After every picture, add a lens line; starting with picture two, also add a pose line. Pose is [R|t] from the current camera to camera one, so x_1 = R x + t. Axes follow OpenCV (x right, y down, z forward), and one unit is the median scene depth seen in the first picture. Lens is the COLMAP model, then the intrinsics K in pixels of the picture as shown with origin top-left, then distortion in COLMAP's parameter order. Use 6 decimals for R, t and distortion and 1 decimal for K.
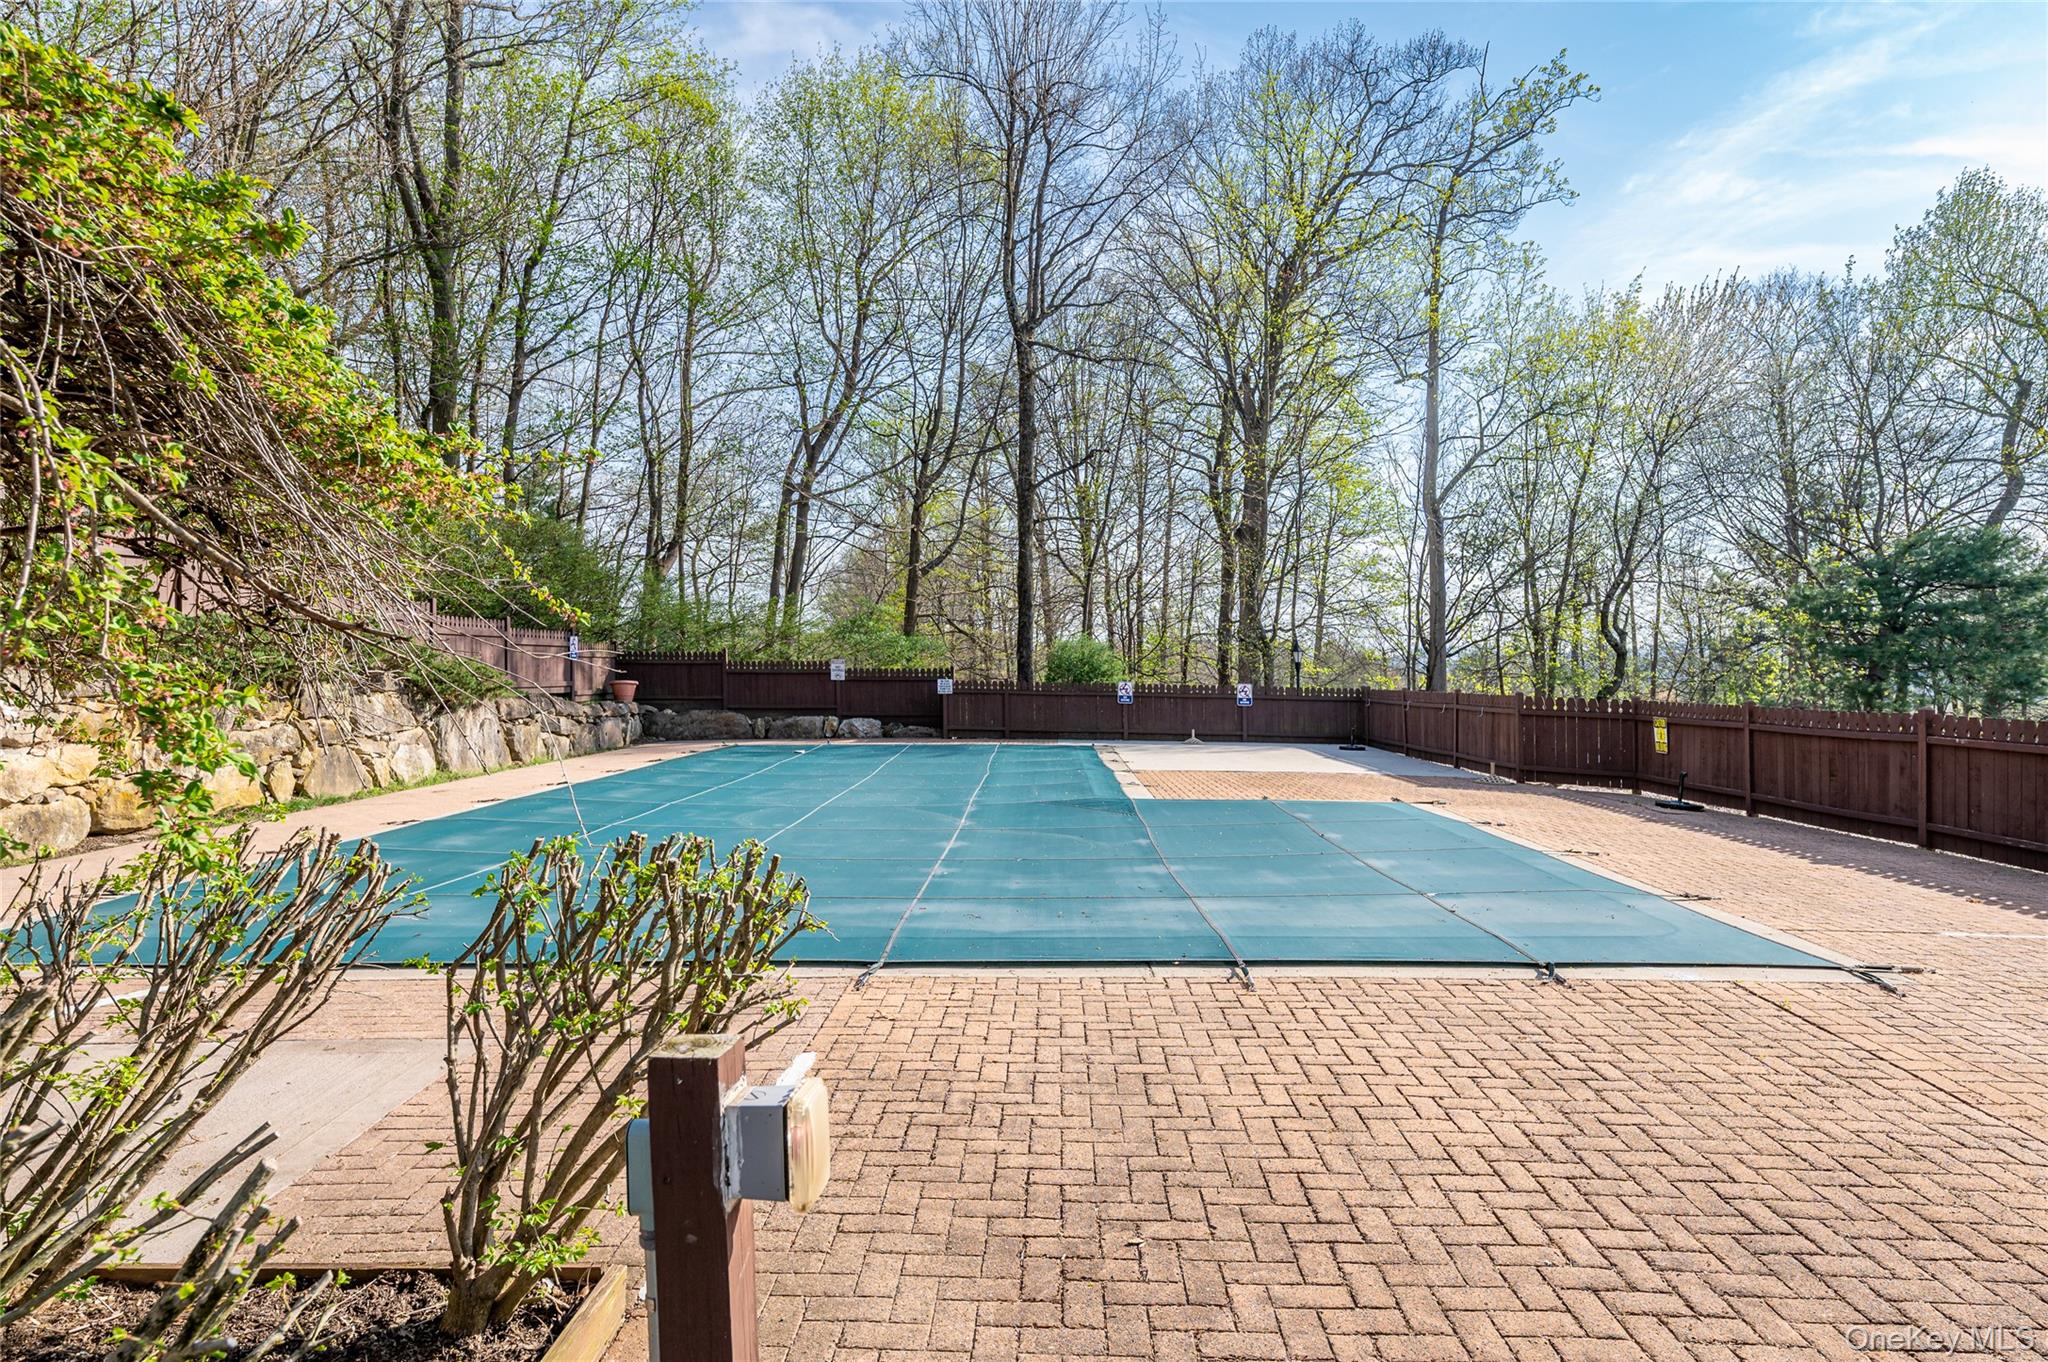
lens RADIAL K [[1126.5, 0, 1016.0], [0, 1126.5, 680.7], [0, 0, 1]] dist [0.000860, 0.005296]
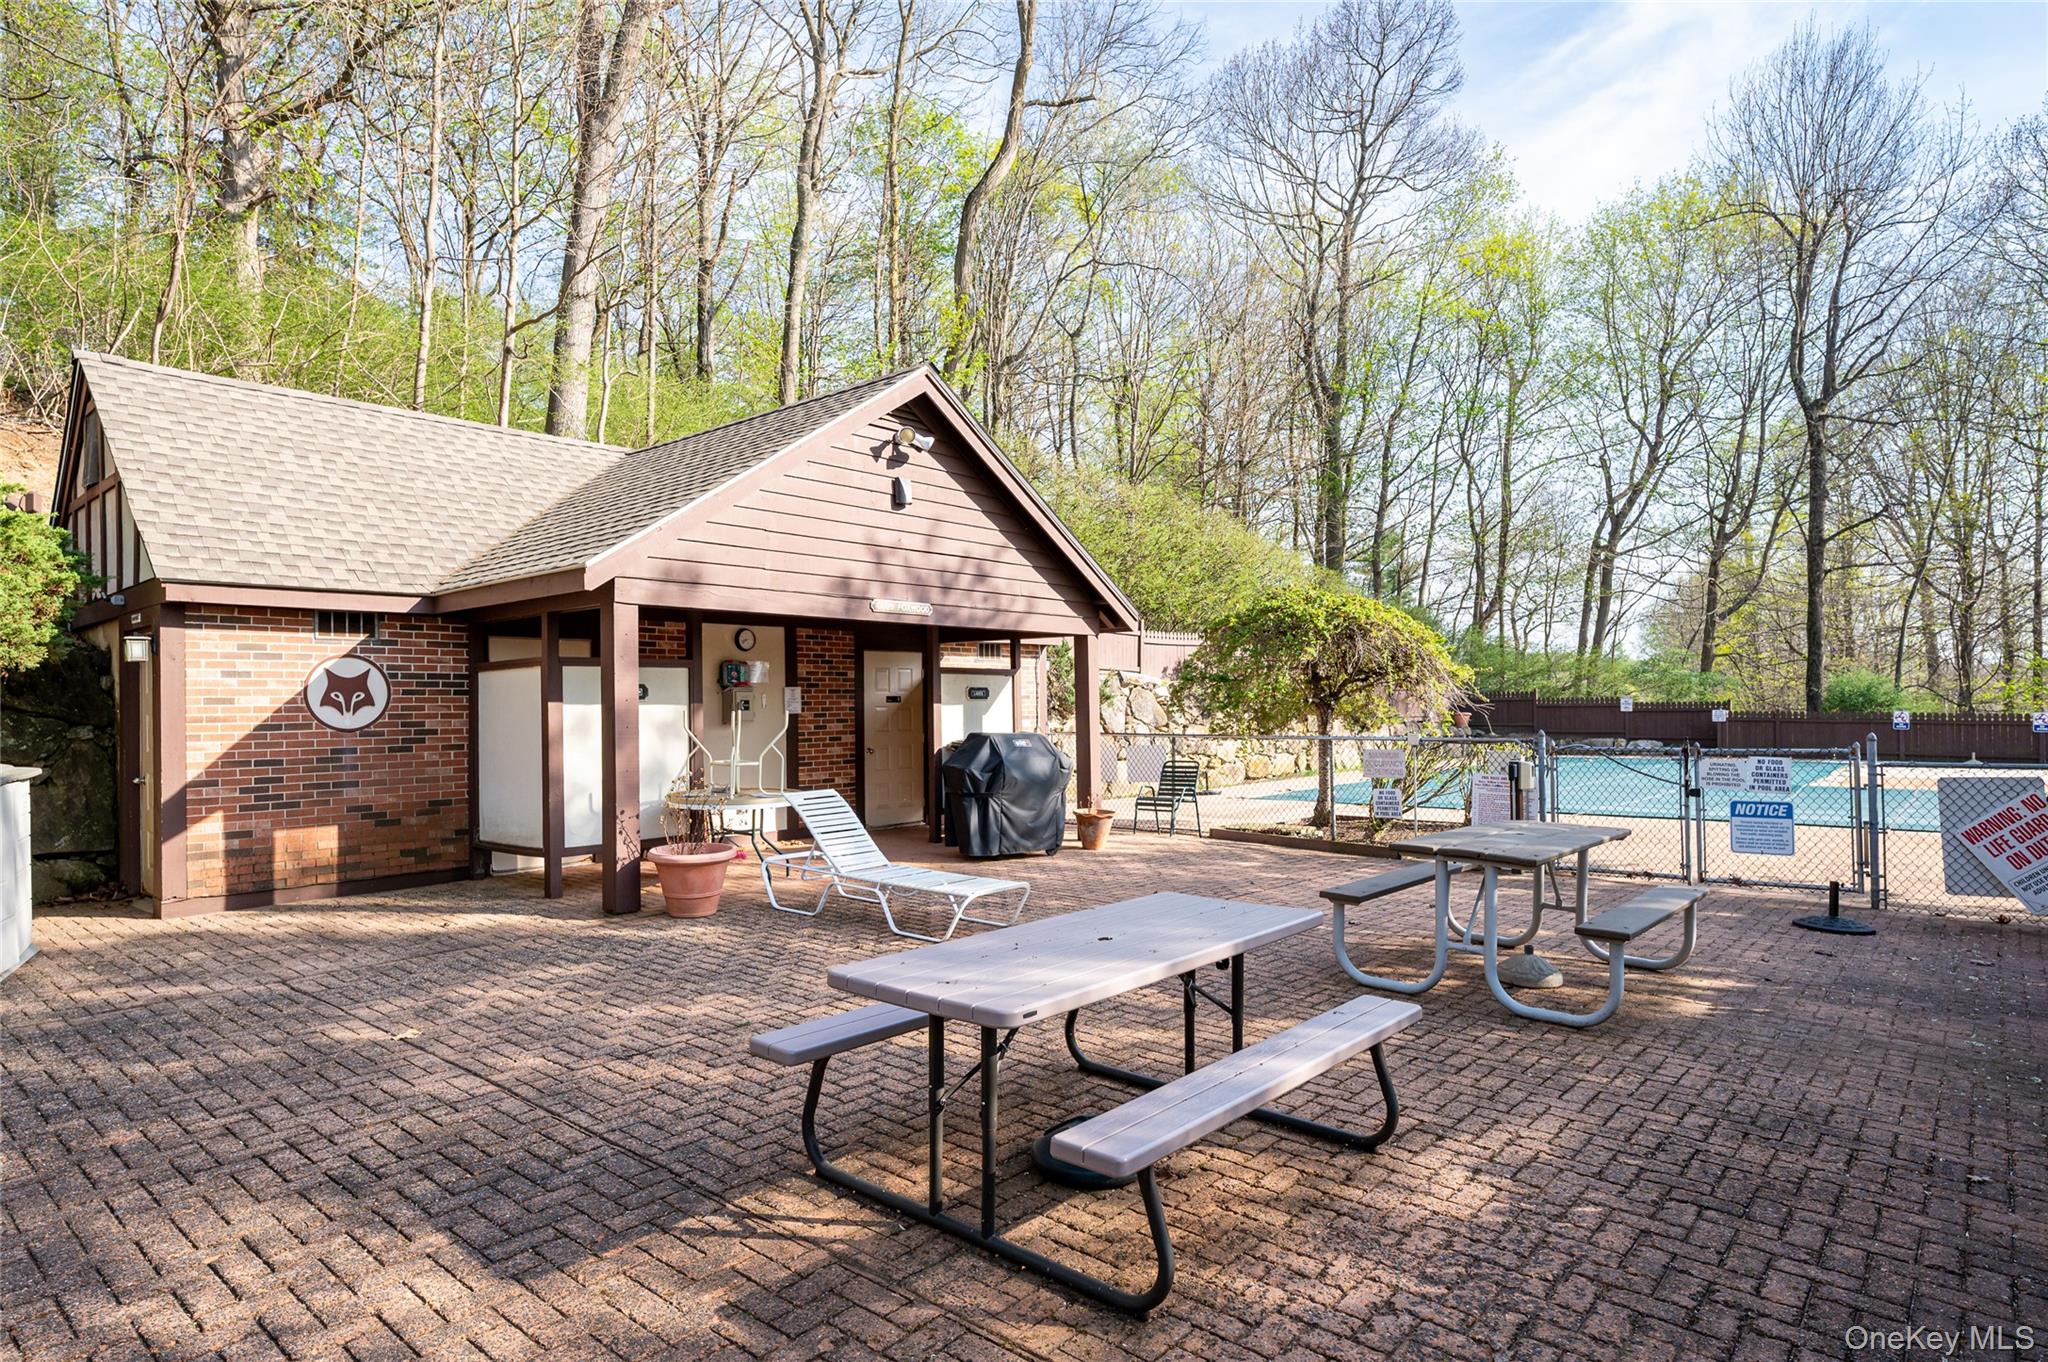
lens RADIAL K [[1126.5, 0, 995.8], [0, 1126.5, 715.5], [0, 0, 1]] dist [0.000860, 0.005296]
pose [[0.758199, -0.001085, -0.652022, 0.148006], [0.004215, 0.999986, 0.003237, -0.002557], [0.652010, -0.005203, 0.758193, -0.504732]]
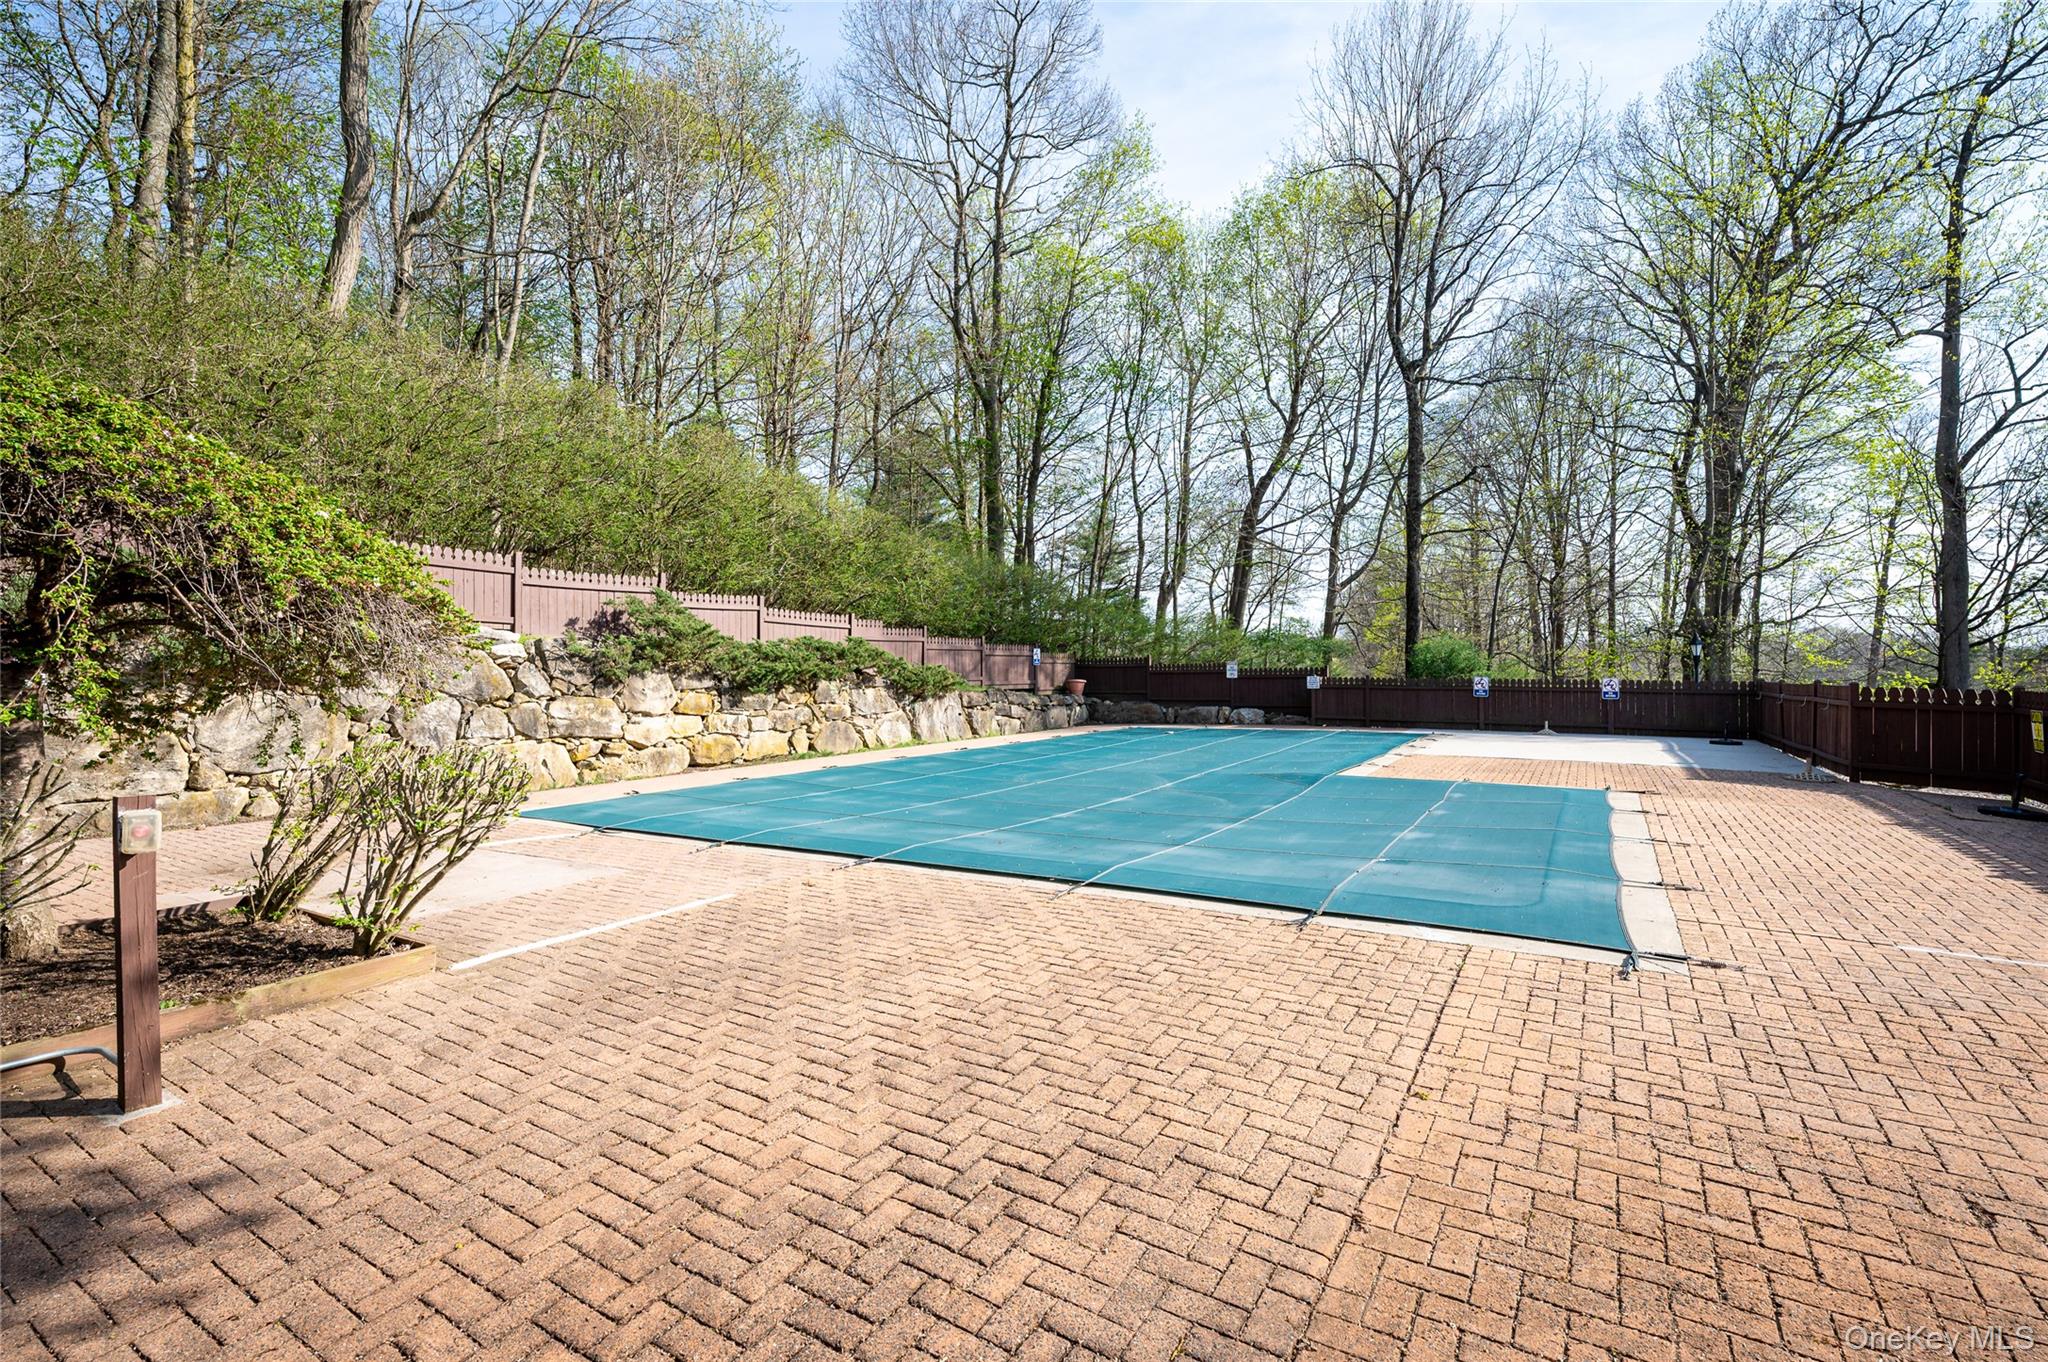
lens RADIAL K [[910.5, 0, 1033.3], [0, 910.5, 691.5], [0, 0, 1]] dist [0.002919, -0.000470]
pose [[0.859212, -0.002216, -0.511615, 0.175619], [0.008141, 0.999923, 0.009340, 0.003487], [0.511555, -0.012190, 0.859164, 0.011999]]
